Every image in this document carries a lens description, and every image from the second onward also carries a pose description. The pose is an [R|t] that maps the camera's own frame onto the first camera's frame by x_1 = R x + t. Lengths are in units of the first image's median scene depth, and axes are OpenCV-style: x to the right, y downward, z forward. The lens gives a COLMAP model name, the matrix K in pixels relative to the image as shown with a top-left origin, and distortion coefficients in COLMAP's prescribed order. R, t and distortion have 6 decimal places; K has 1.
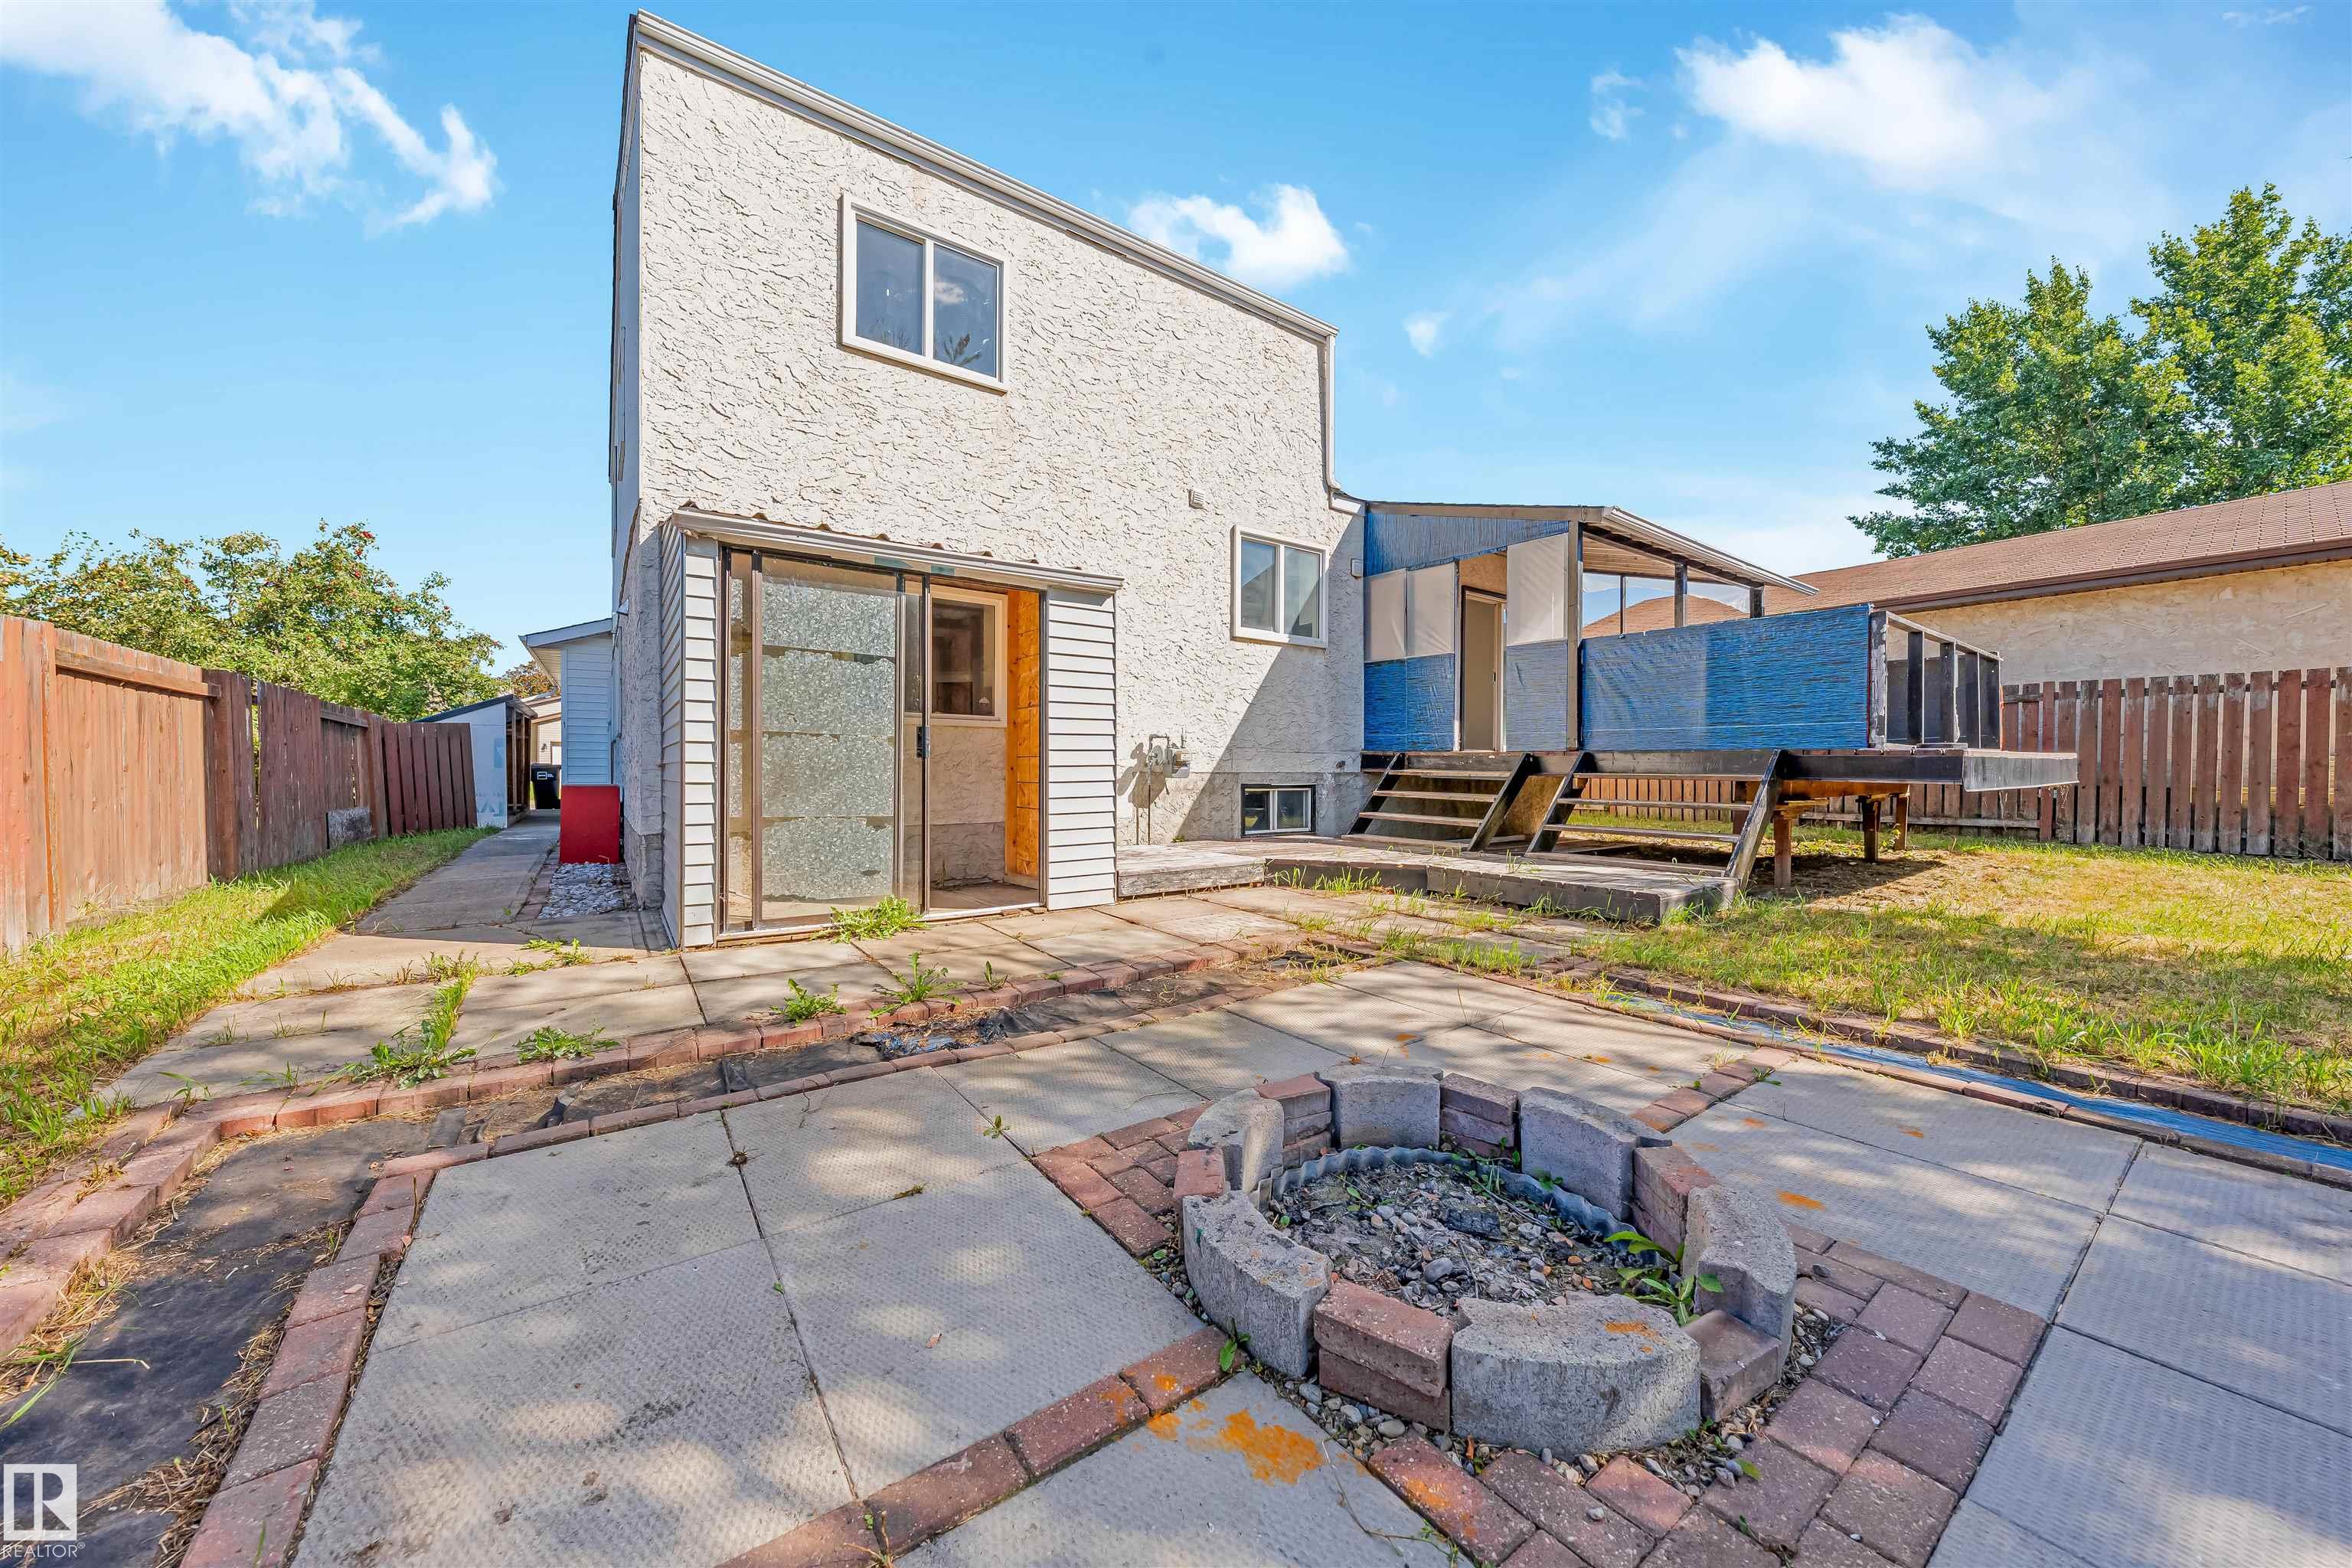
lens RADIAL K [[814.2, 0, 1163.4], [0, 814.2, 780.2], [0, 0, 1]] dist [-0.001379, -0.000218]
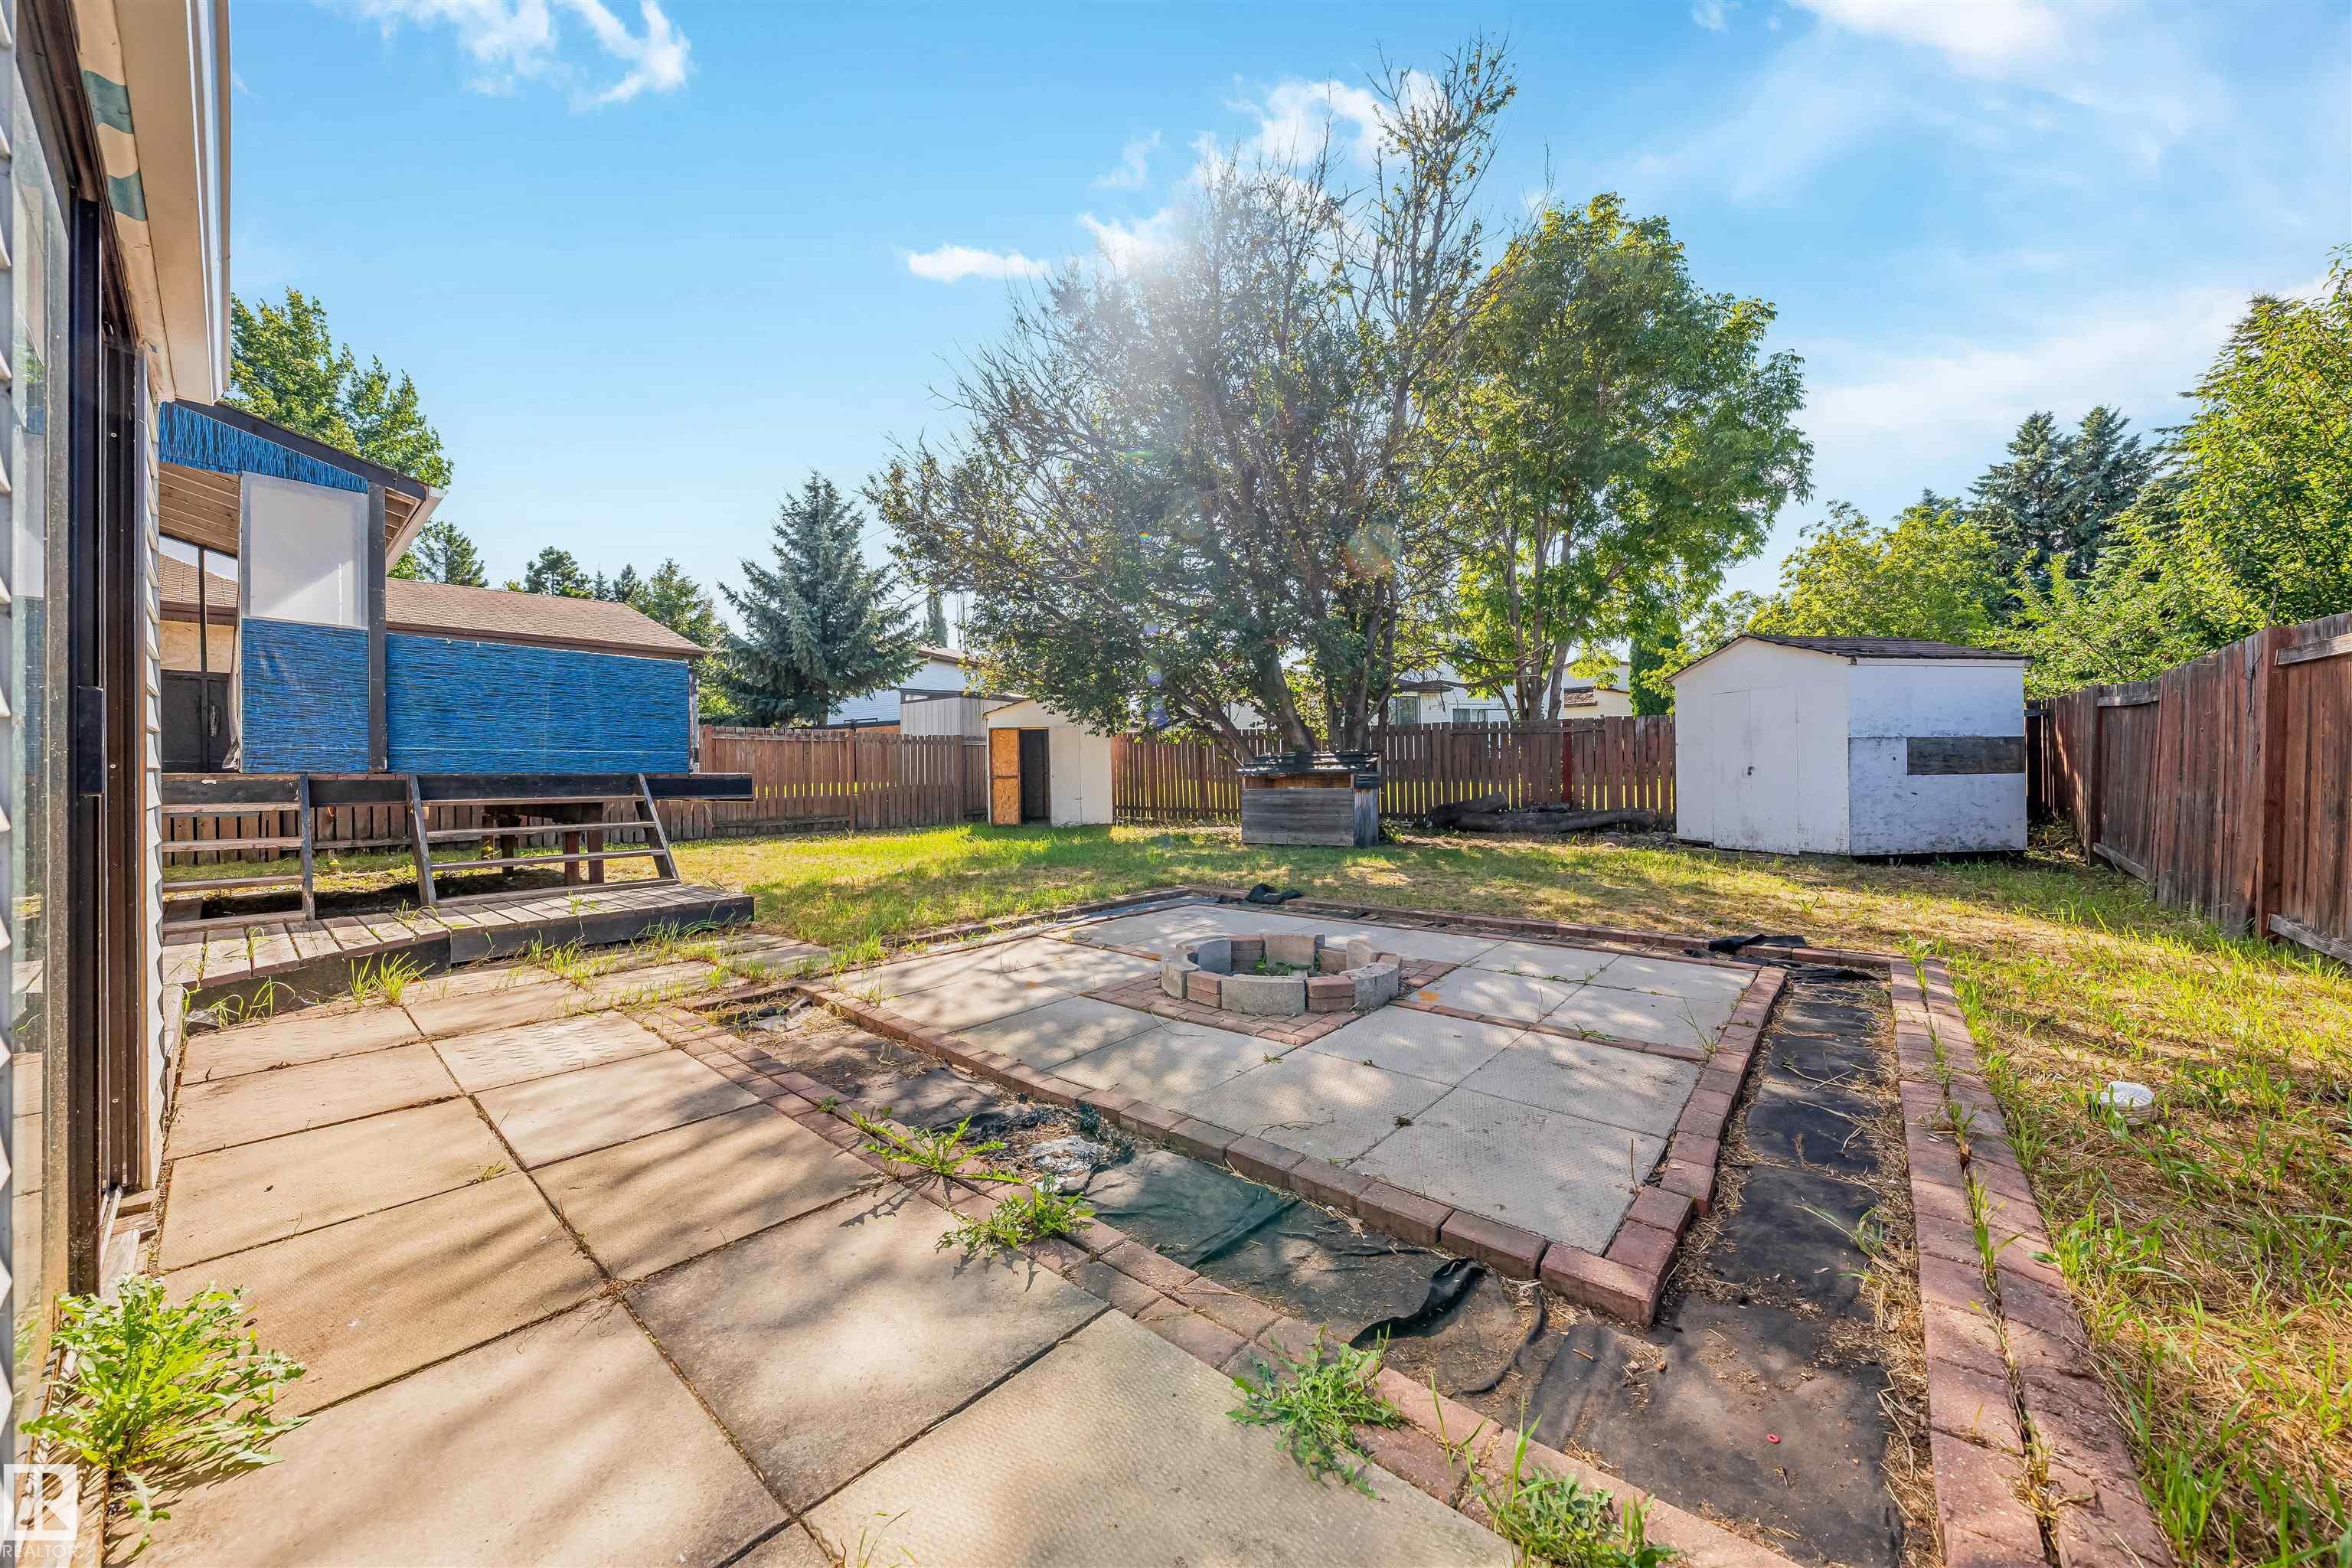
lens RADIAL K [[814.2, 0, 1163.4], [0, 814.2, 780.2], [0, 0, 1]] dist [-0.001379, -0.000218]
pose [[-0.244002, -0.003188, 0.969770, -1.113567], [0.029271, 0.999515, 0.010650, -0.037736], [-0.969333, 0.030985, -0.243790, 1.132829]]
